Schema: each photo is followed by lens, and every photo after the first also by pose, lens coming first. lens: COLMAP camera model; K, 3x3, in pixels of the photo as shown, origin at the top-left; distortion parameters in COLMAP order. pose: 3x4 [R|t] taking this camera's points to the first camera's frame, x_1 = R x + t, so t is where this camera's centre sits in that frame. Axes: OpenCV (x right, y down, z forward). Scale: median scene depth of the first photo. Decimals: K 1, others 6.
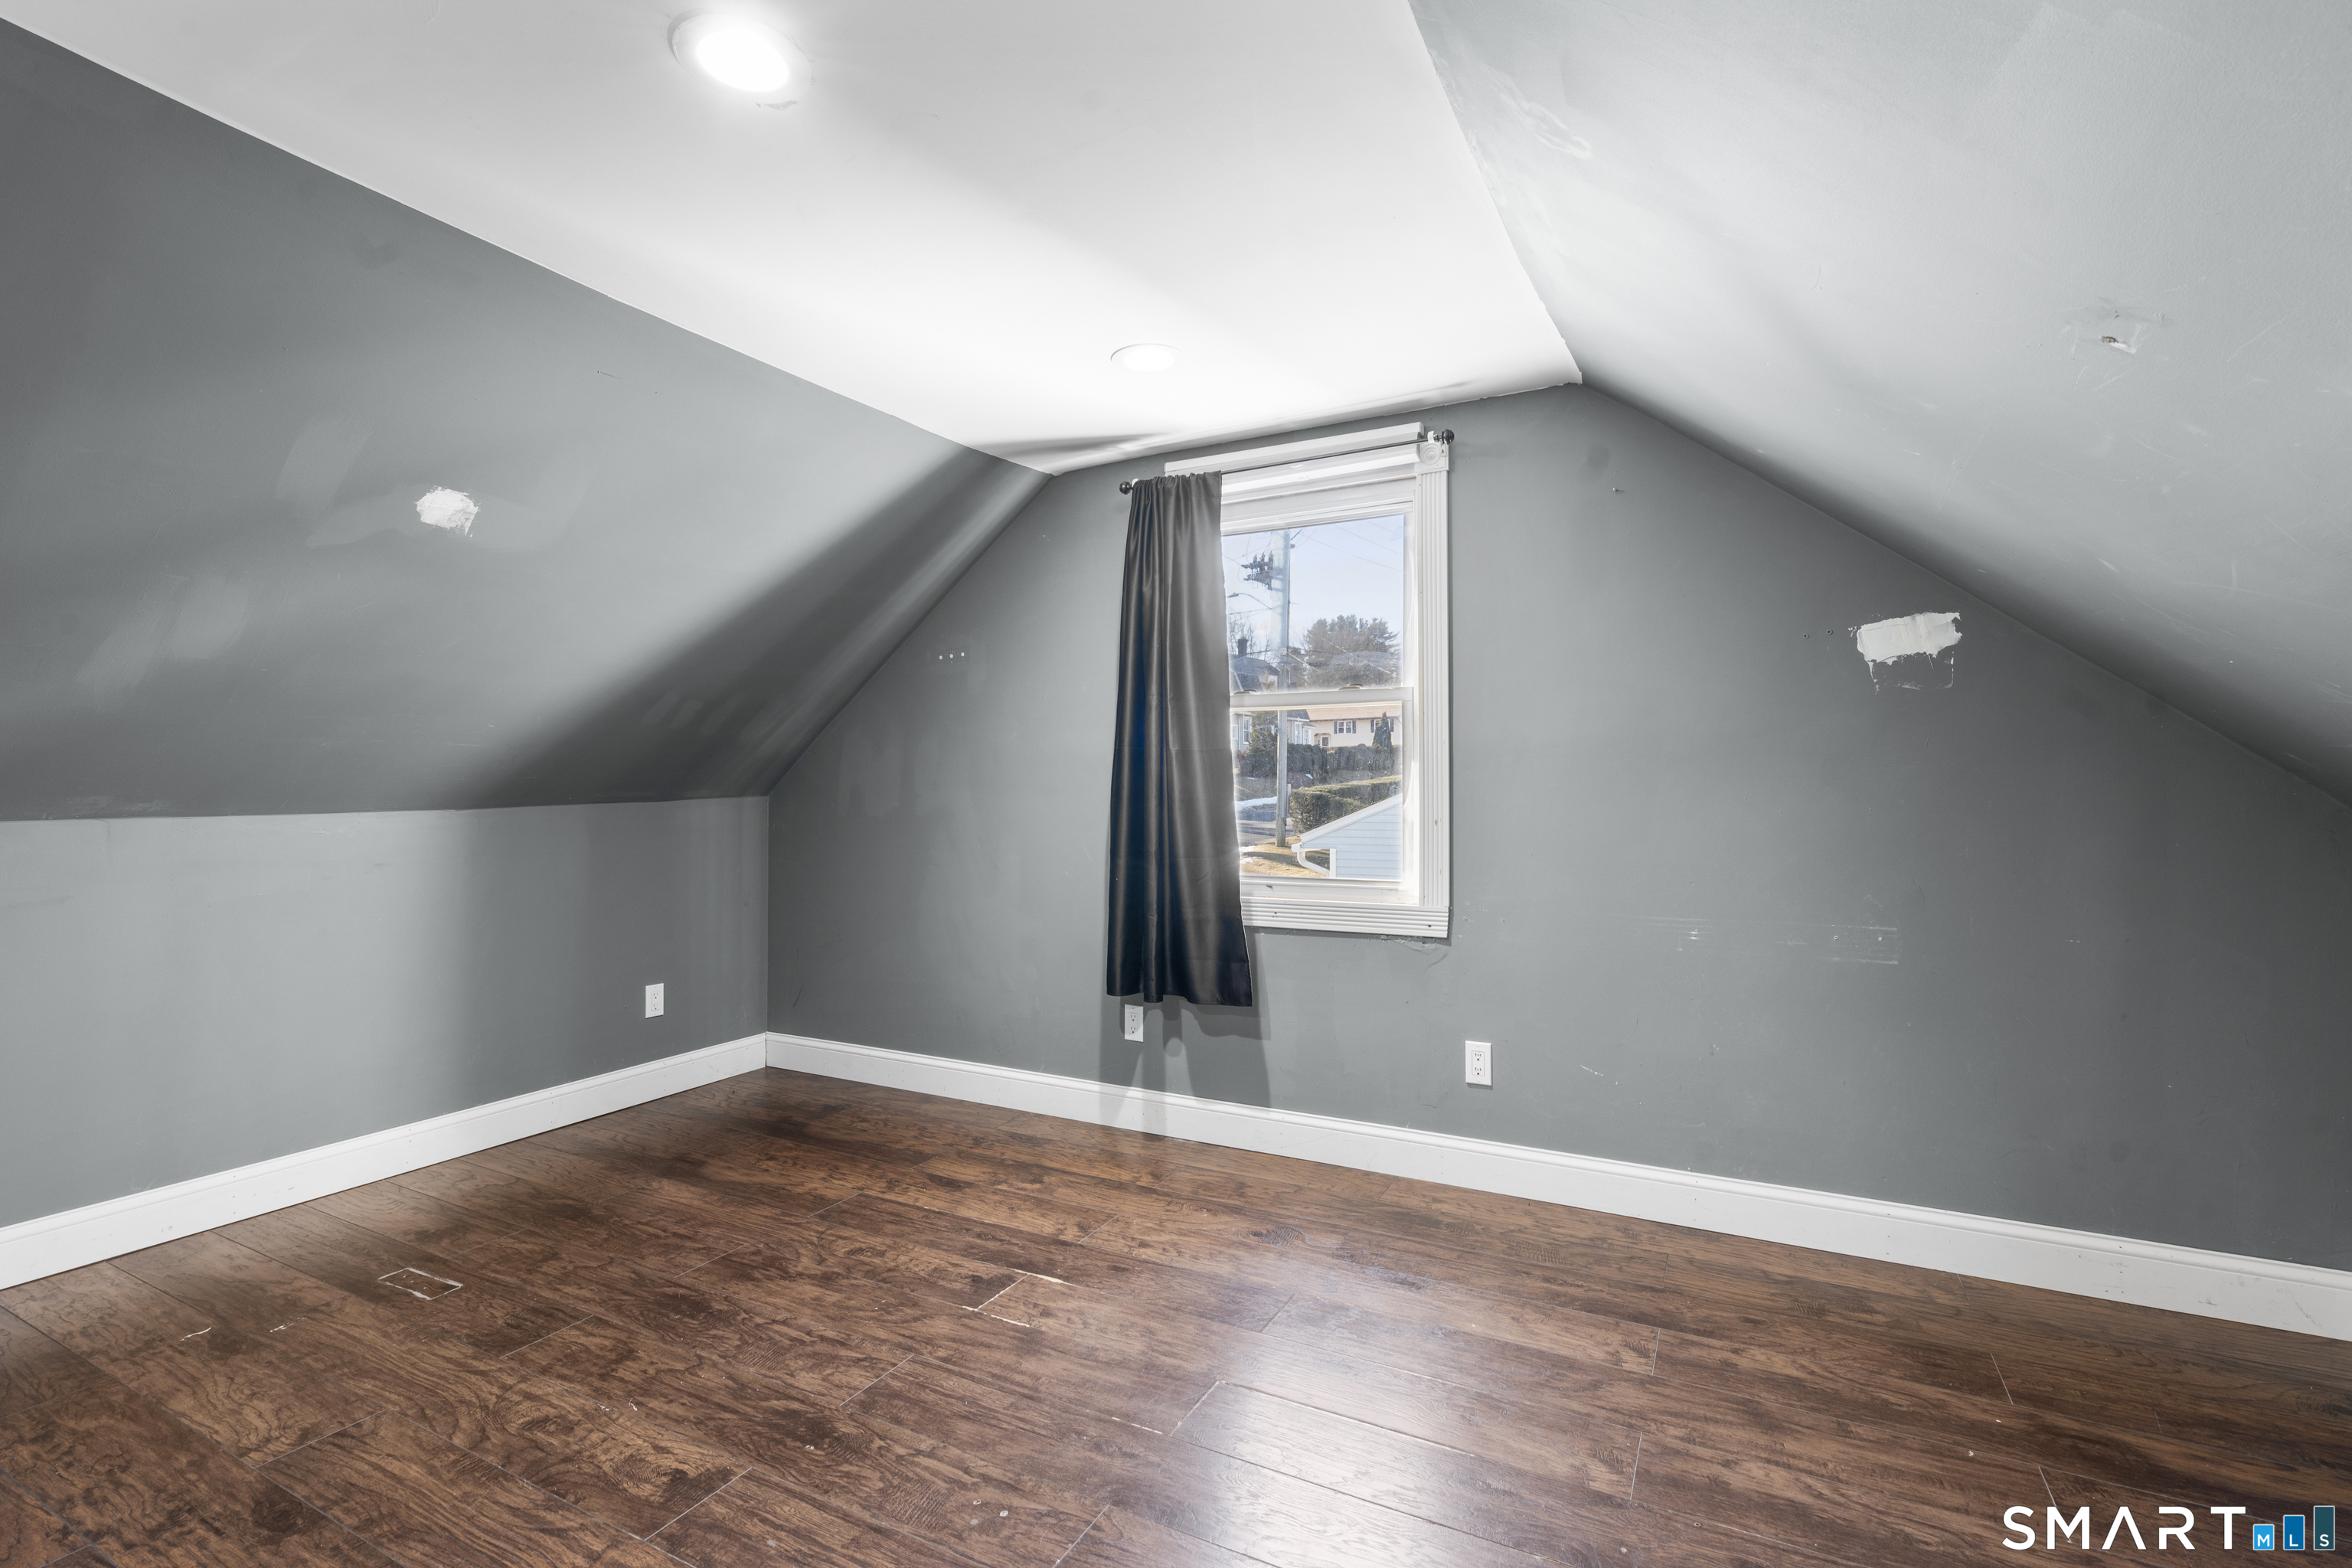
lens RADIAL K [[1060.1, 0, 1179.2], [0, 1060.1, 787.4], [0, 0, 1]] dist [-0.000039, -0.000158]
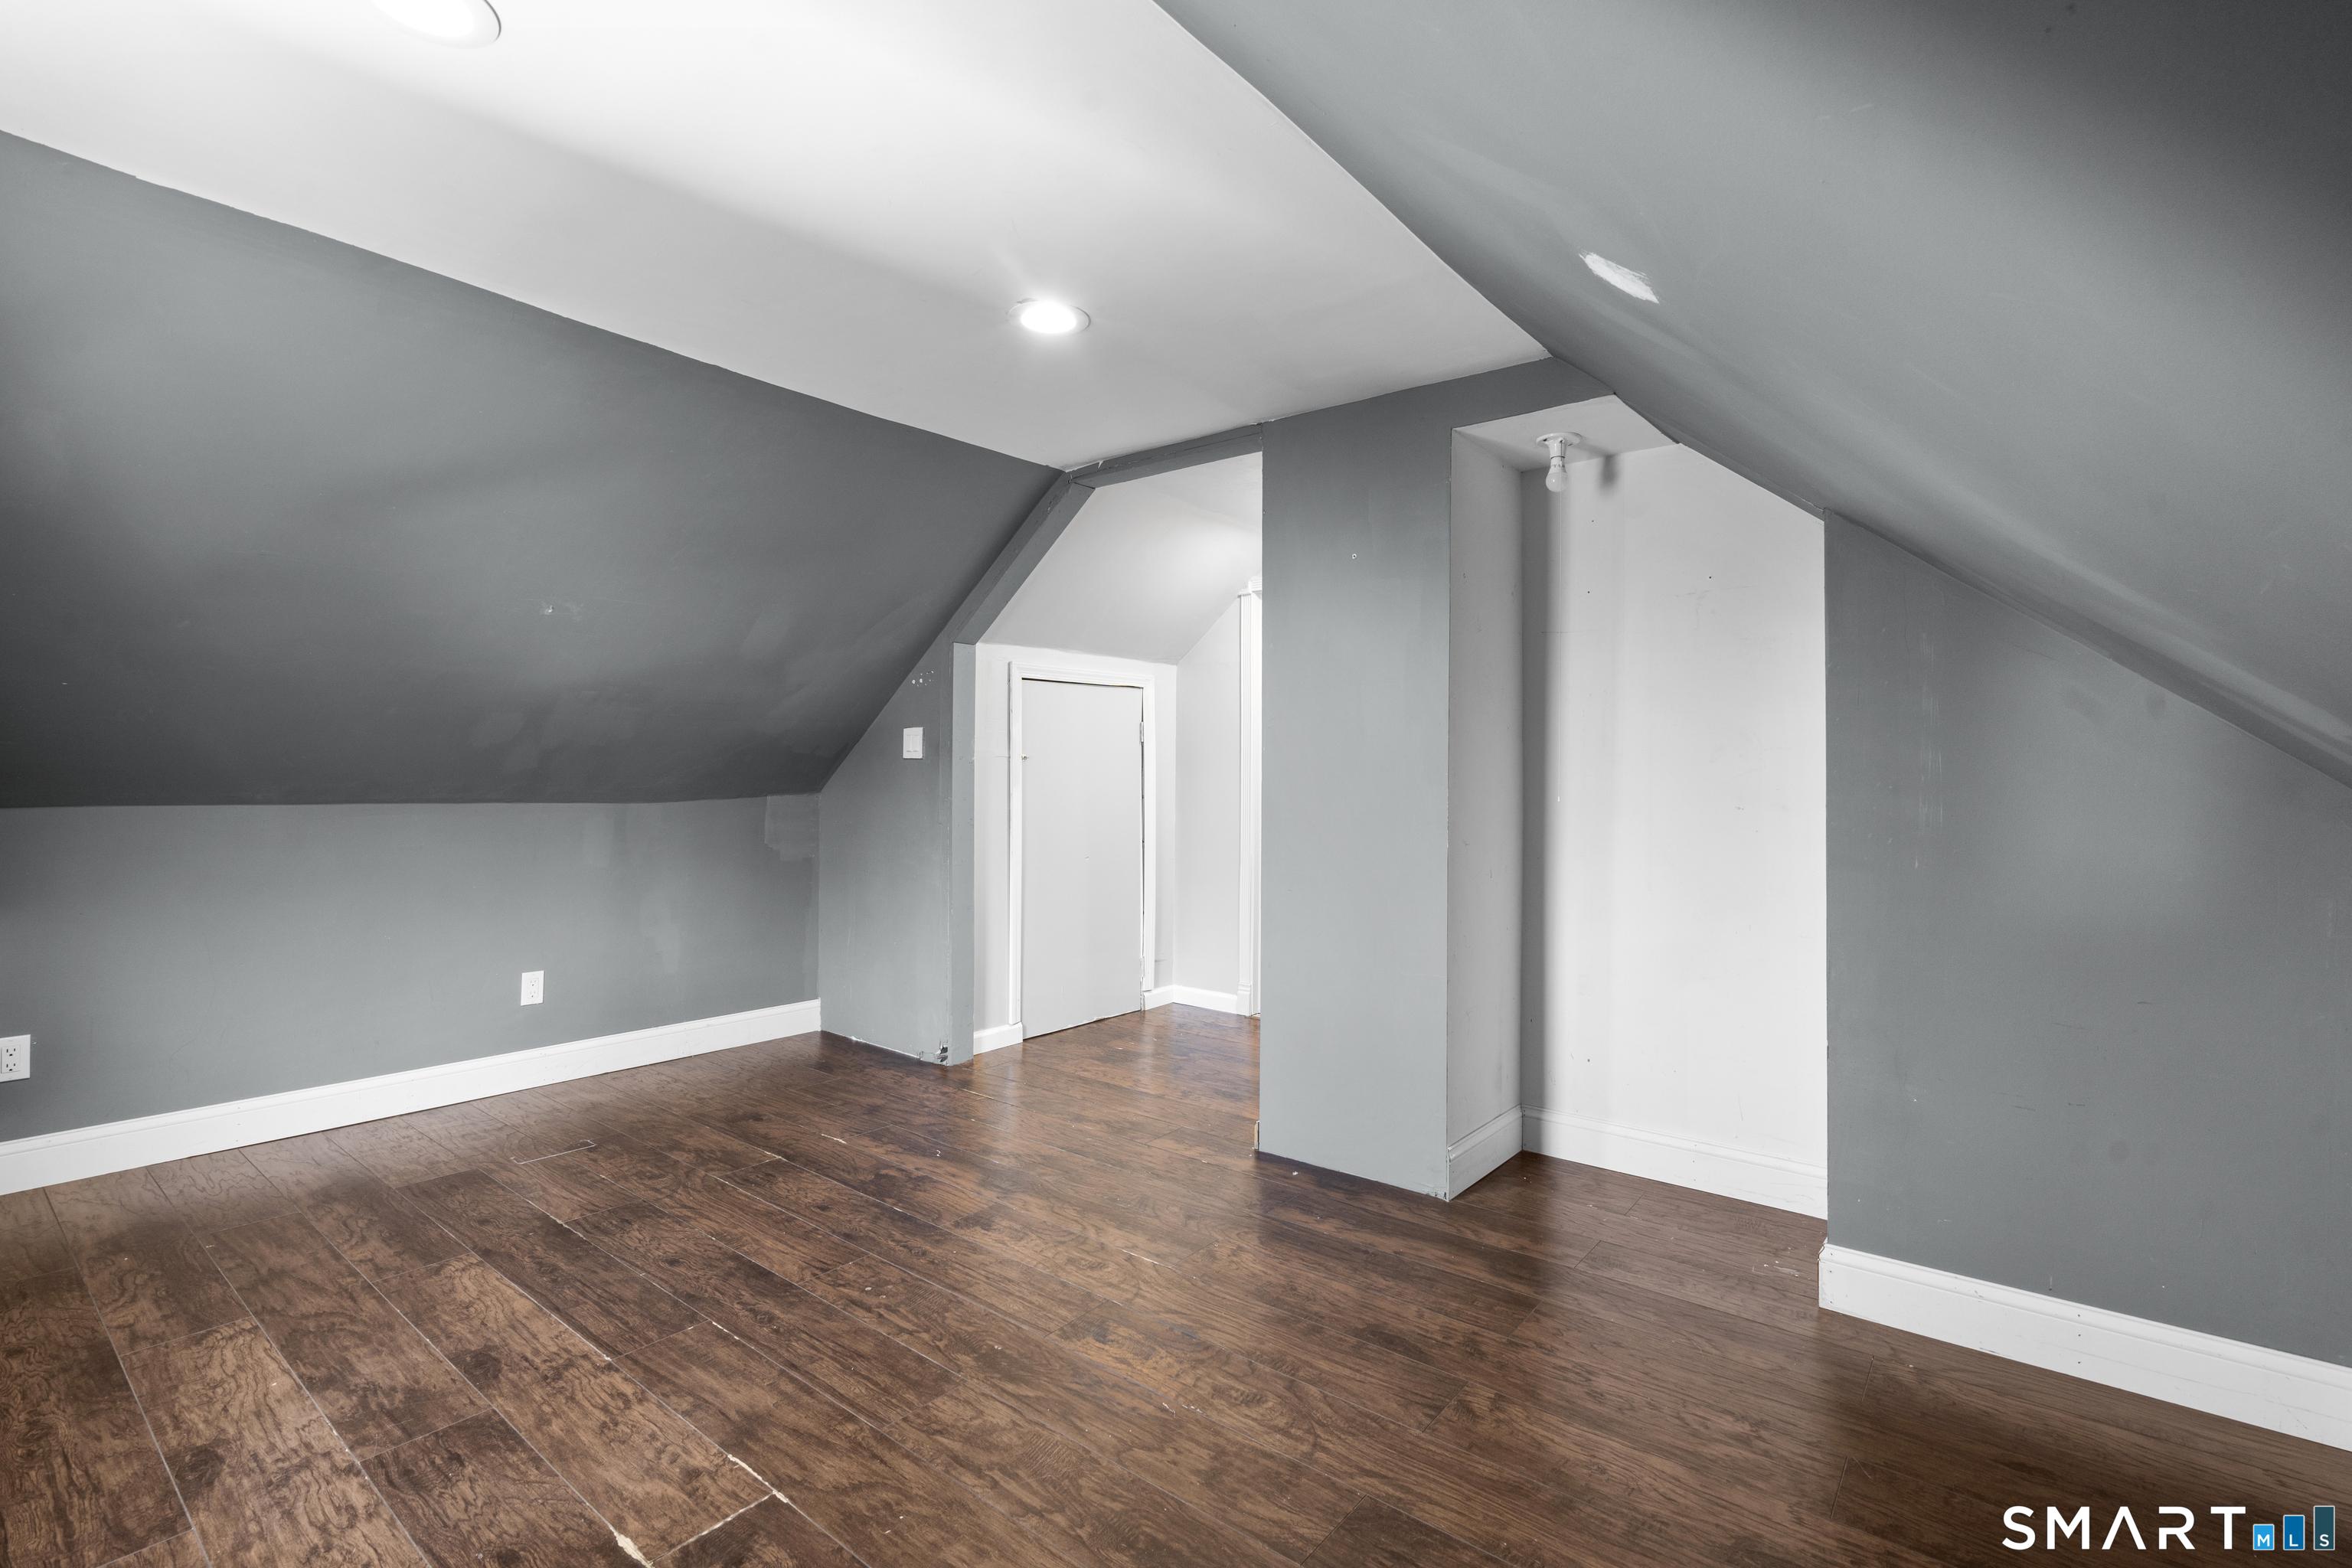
lens RADIAL K [[1060.1, 0, 1174.2], [0, 1060.1, 779.0], [0, 0, 1]] dist [-0.000039, -0.000158]
pose [[-0.982437, -0.004510, 0.186541, -0.689451], [-0.004687, 0.999989, -0.000509, 0.004936], [-0.186536, -0.001375, -0.982447, 1.931099]]
